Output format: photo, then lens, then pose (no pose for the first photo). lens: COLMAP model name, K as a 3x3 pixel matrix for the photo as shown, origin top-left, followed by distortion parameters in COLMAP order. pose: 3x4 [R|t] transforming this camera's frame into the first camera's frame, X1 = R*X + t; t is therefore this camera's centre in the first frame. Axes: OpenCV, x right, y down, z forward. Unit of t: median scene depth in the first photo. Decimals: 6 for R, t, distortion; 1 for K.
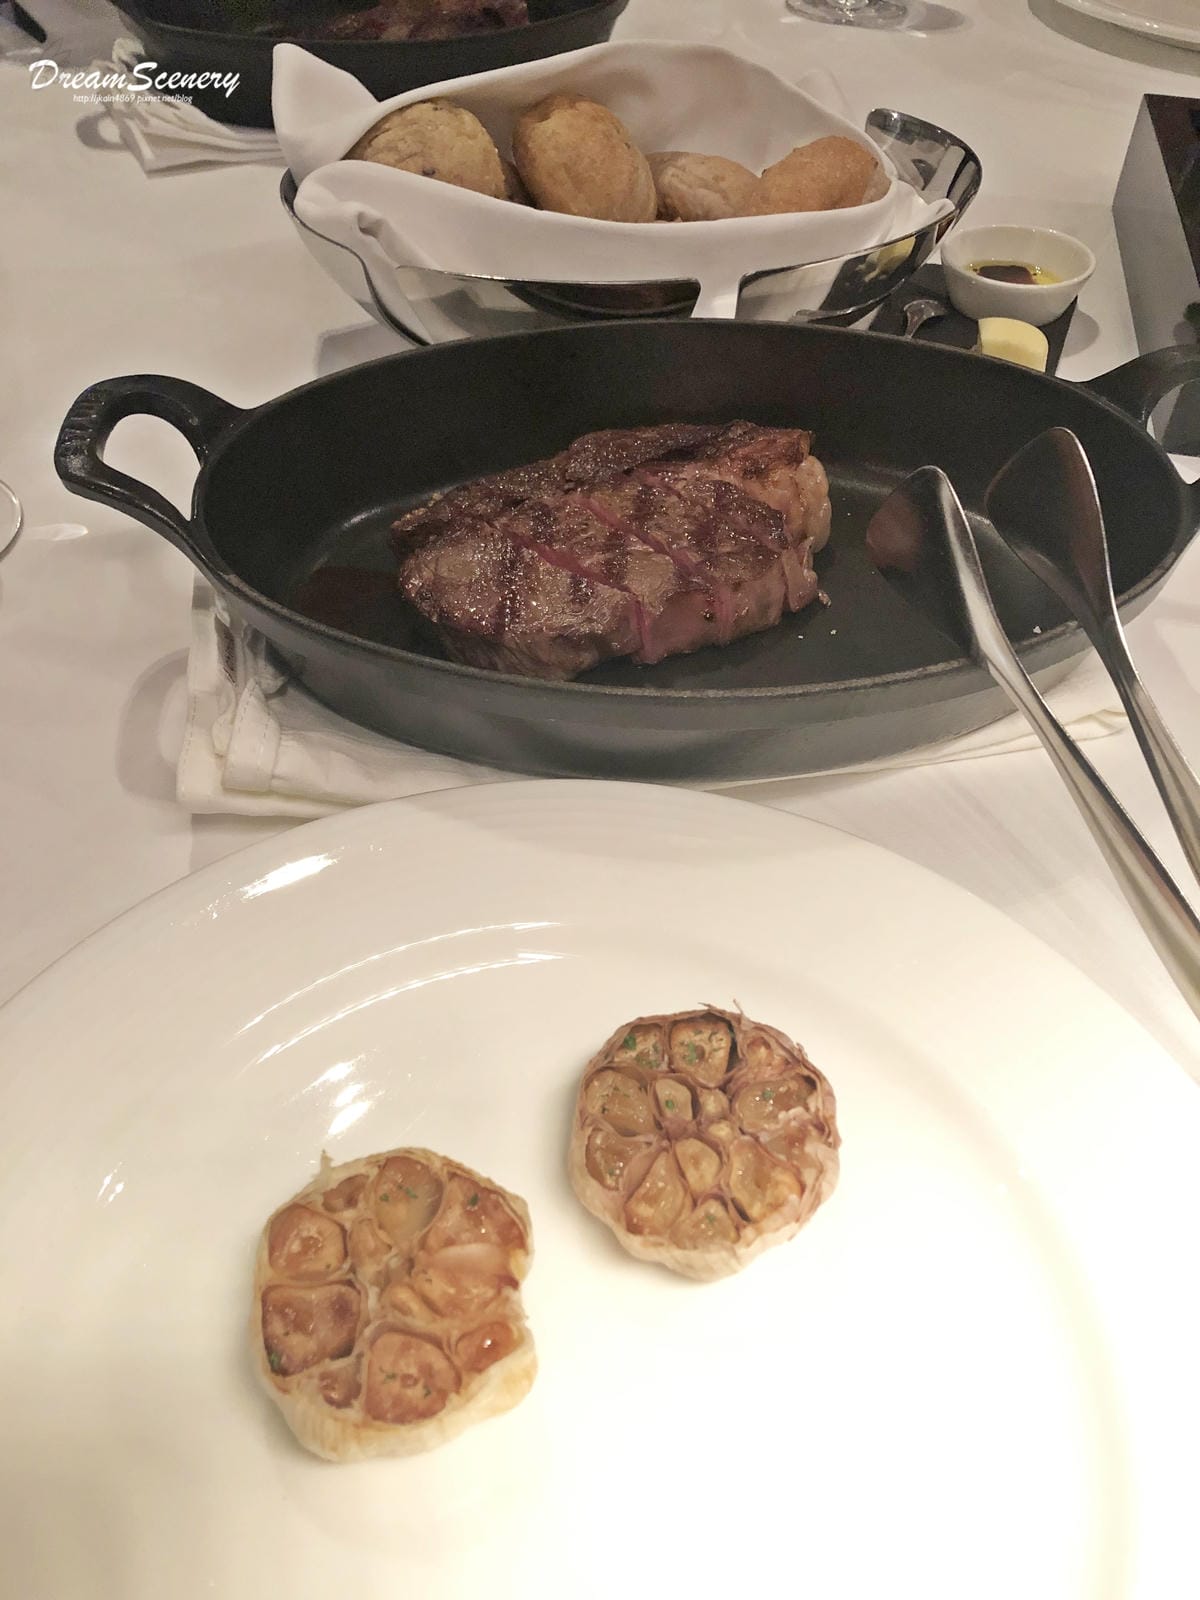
lens RADIAL K [[1296.8, 0, 600.0], [0, 1296.8, 800.0], [0, 0, 1]] dist [0.003069, 0.002203]
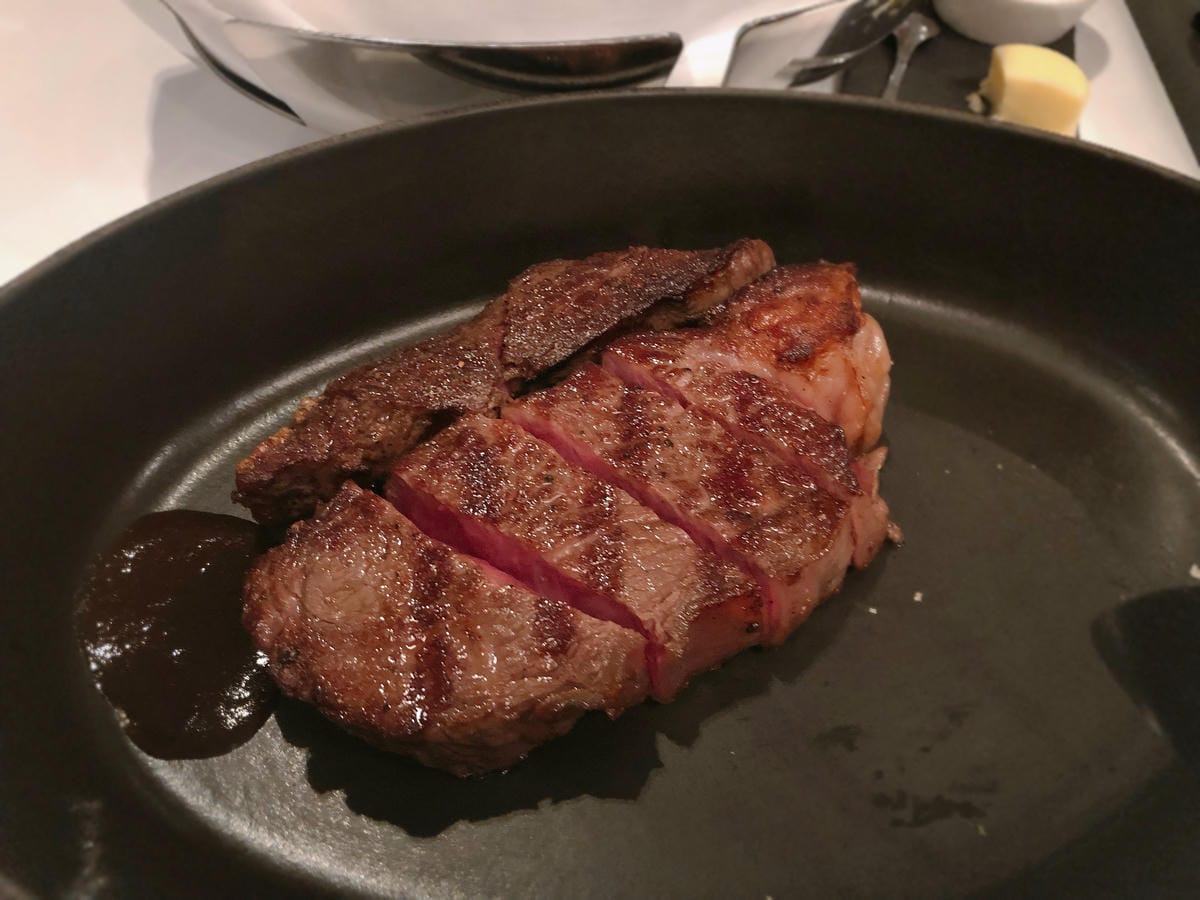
lens RADIAL K [[975.0, 0, 600.0], [0, 975.0, 450.0], [0, 0, 1]] dist [0.041654, -0.000883]
pose [[0.994461, -0.054927, 0.089613, -0.026625], [0.044300, 0.992198, 0.116539, -0.269598], [-0.095315, -0.111923, 0.989135, 0.512420]]
